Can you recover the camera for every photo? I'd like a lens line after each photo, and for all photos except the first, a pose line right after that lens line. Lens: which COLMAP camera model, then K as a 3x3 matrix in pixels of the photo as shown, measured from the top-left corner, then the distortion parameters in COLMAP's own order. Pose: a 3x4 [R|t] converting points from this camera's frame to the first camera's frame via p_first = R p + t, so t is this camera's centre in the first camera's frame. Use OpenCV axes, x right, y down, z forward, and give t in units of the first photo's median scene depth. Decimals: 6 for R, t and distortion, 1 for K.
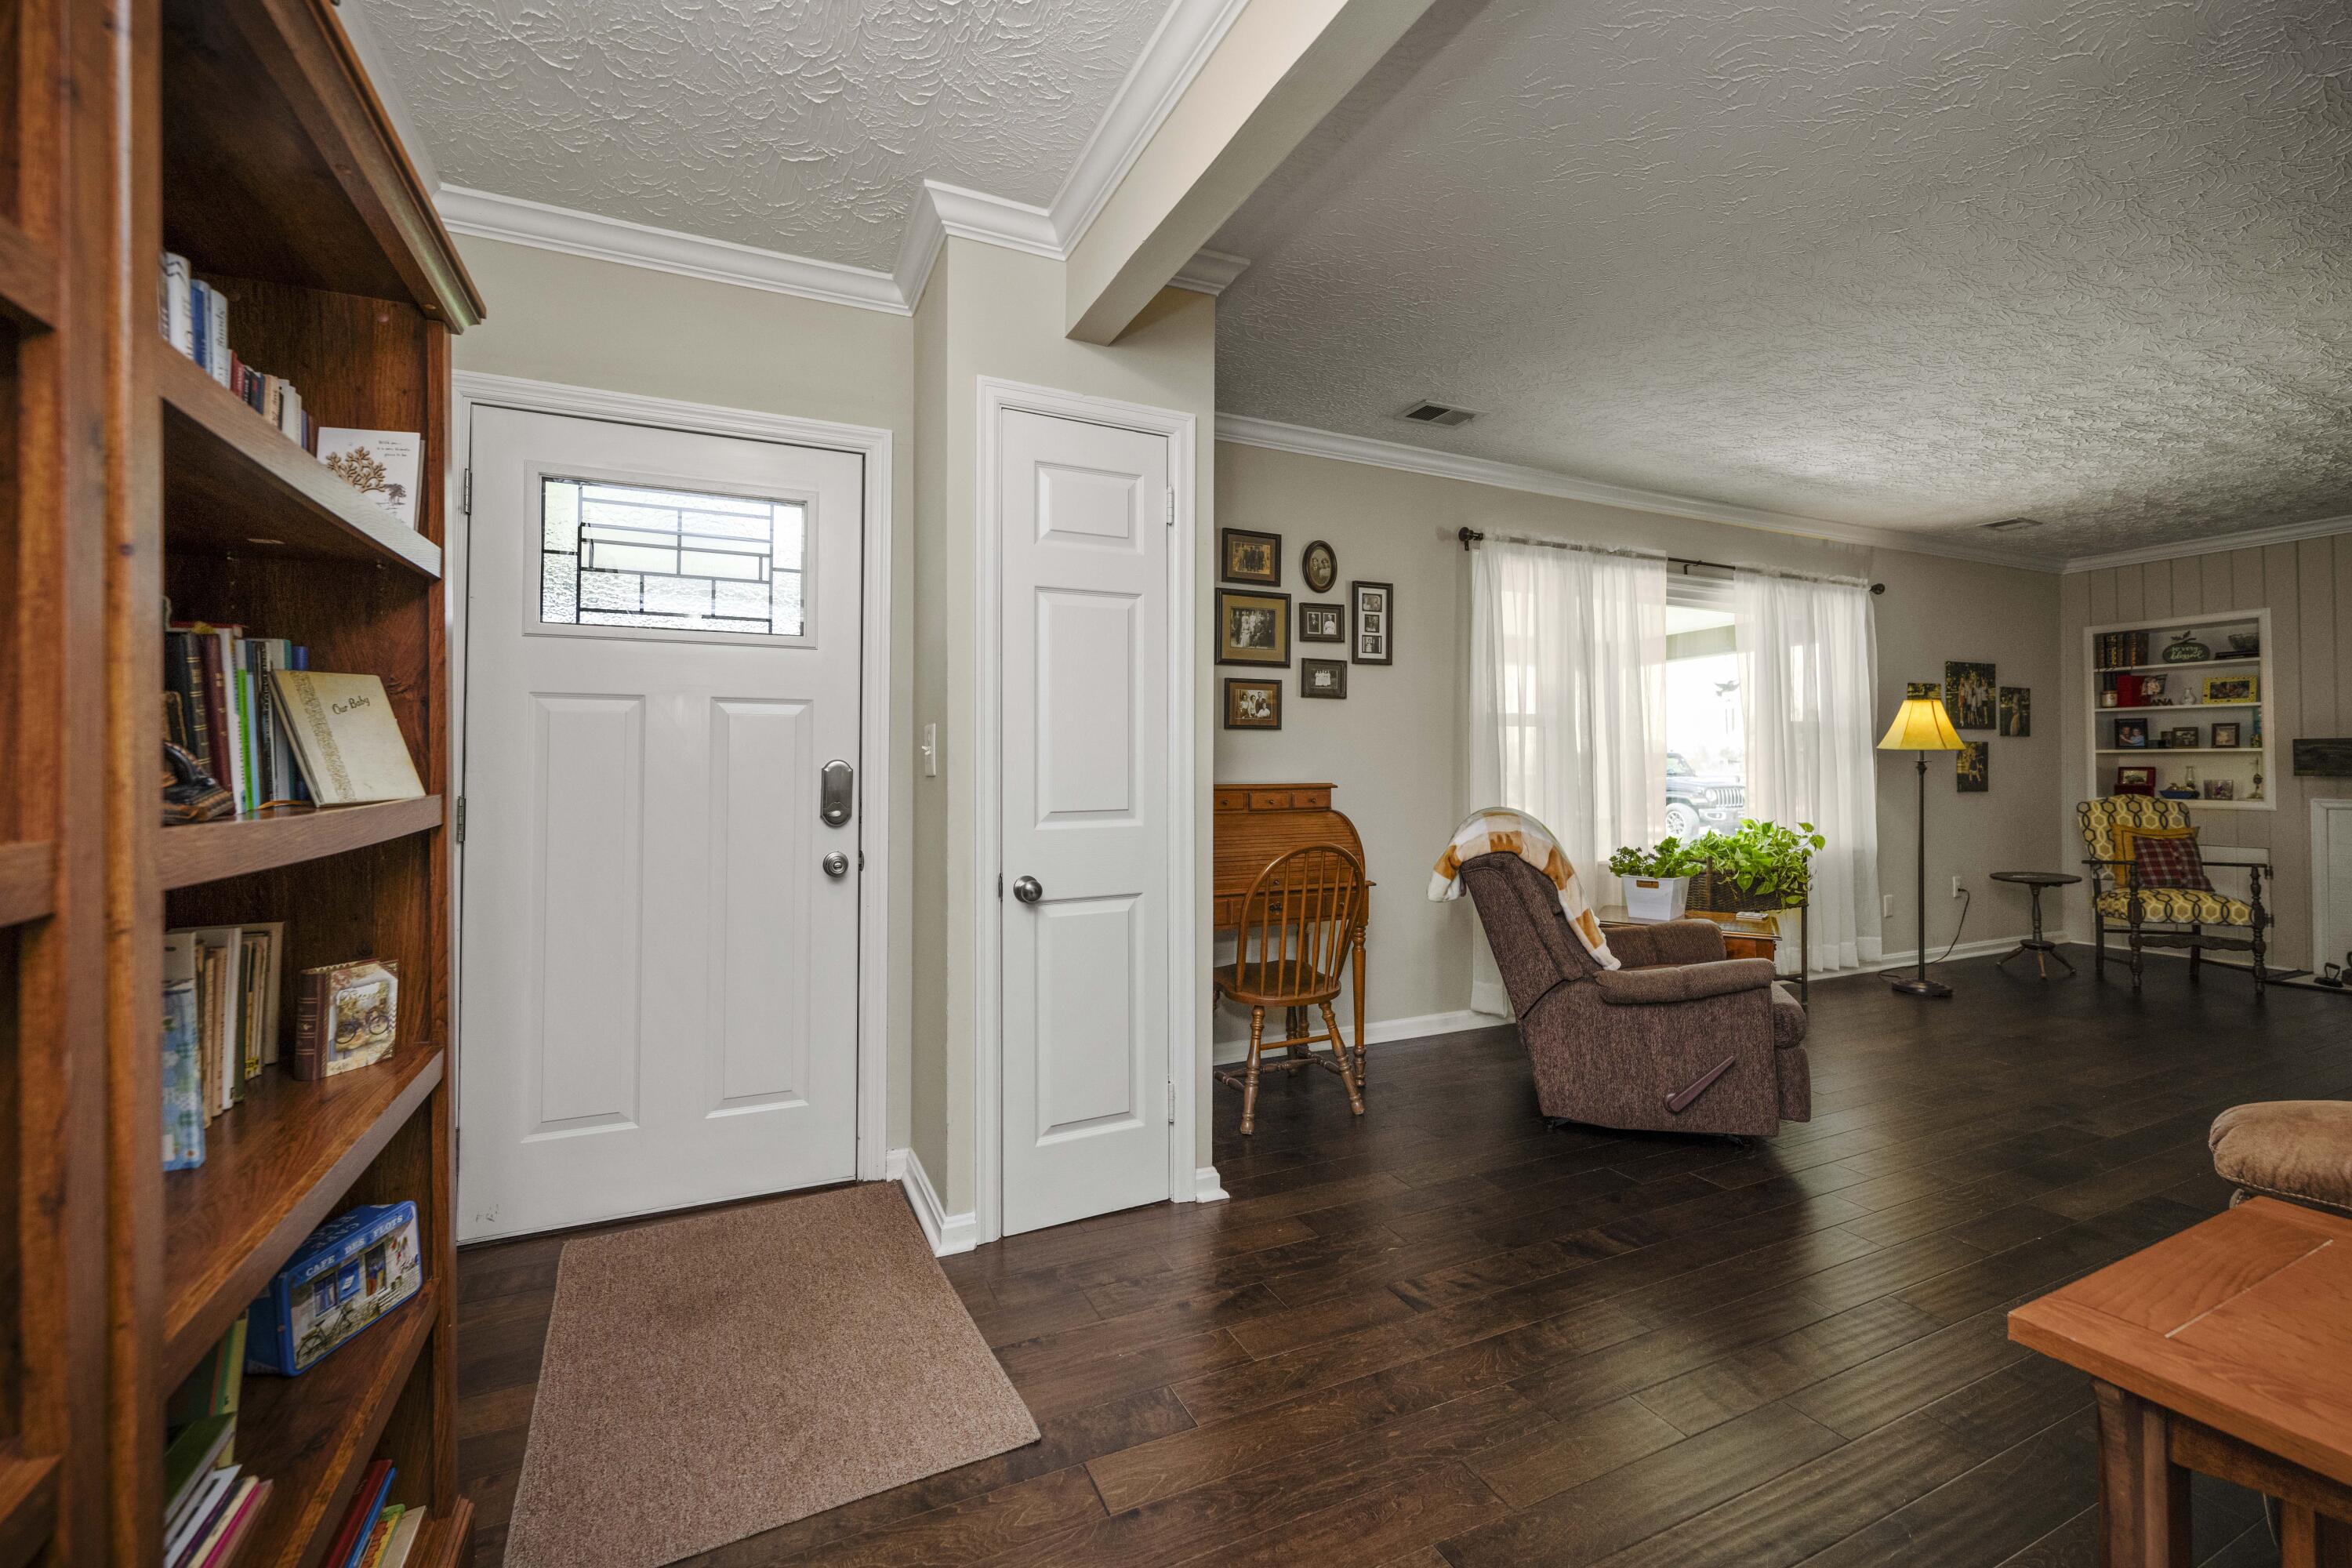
lens RADIAL K [[991.8, 0, 1192.6], [0, 991.8, 751.4], [0, 0, 1]] dist [-0.001108, -0.000170]
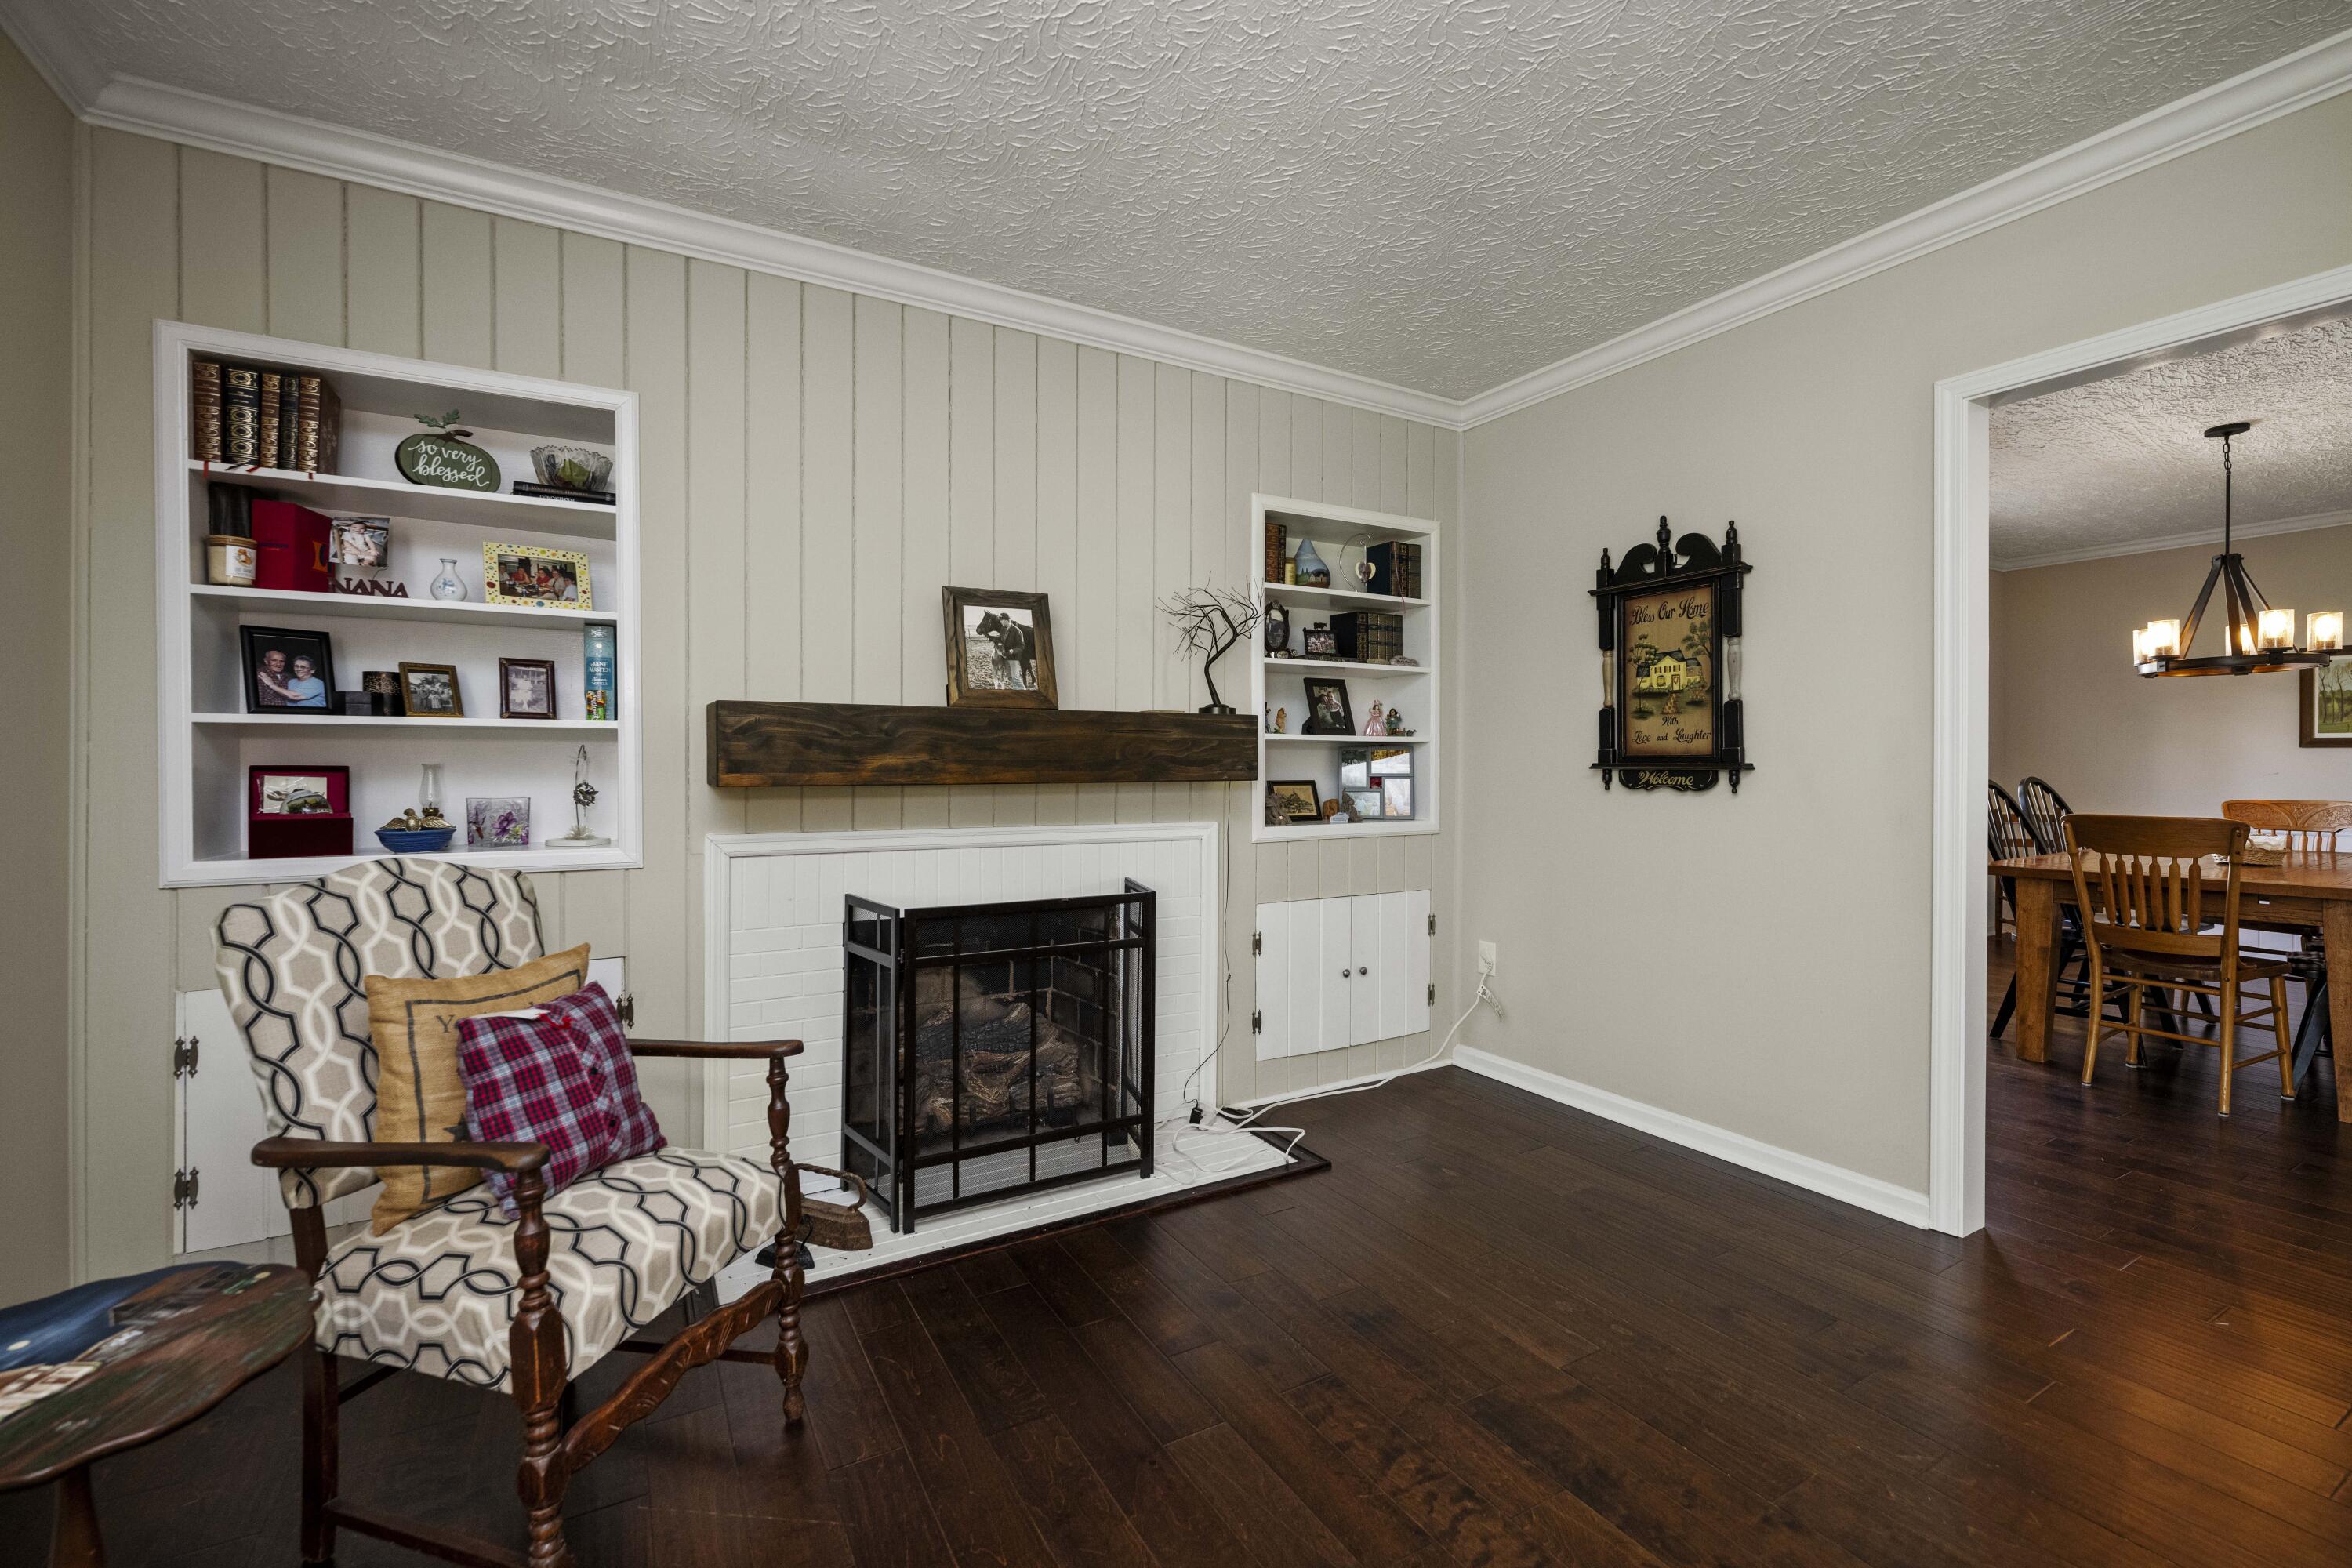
lens RADIAL K [[1003.5, 0, 1175.5], [0, 1003.5, 770.1], [0, 0, 1]] dist [-0.001735, -0.000296]
pose [[-0.071328, -0.003694, 0.997446, 0.612503], [-0.014900, 0.999886, 0.002637, 0.012095], [-0.997342, -0.014674, -0.071375, 0.763123]]
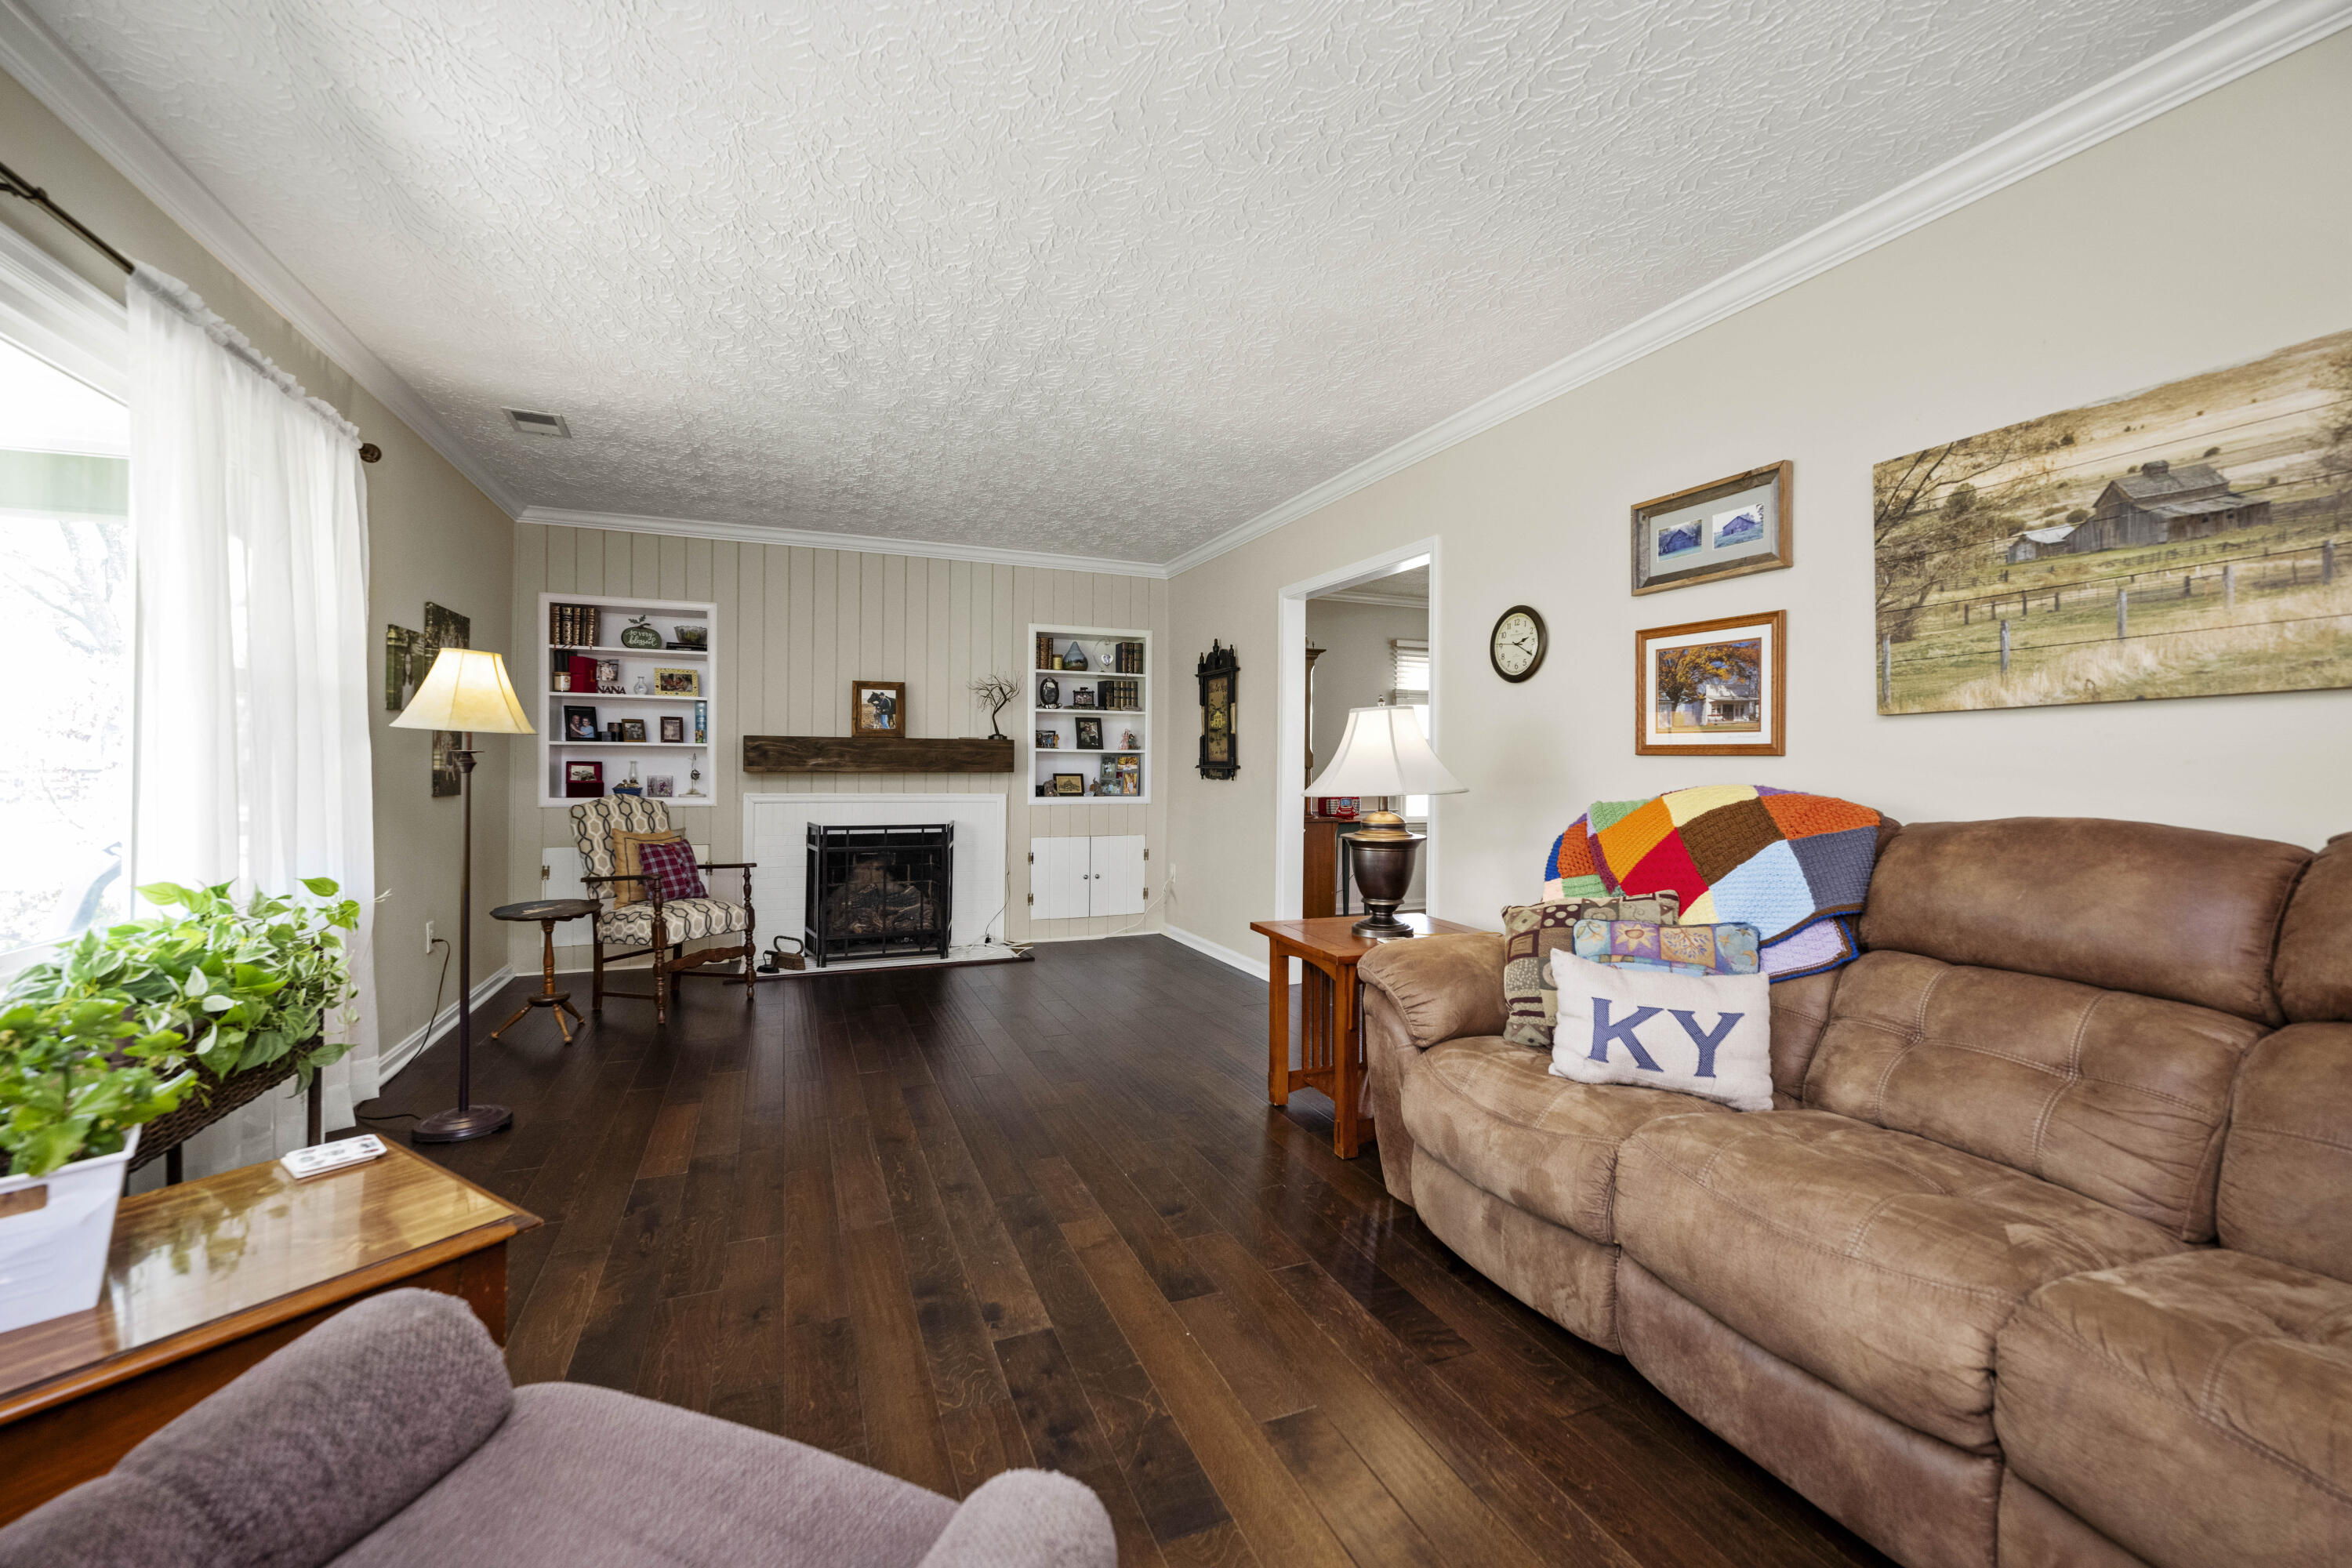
lens RADIAL K [[942.1, 0, 1169.6], [0, 942.1, 765.9], [0, 0, 1]] dist [-0.001348, -0.000455]
pose [[0.053133, 0.000729, 0.998587, 0.156524], [-0.023253, 0.999729, 0.000507, 0.007327], [-0.998317, -0.023247, 0.053135, 0.468296]]
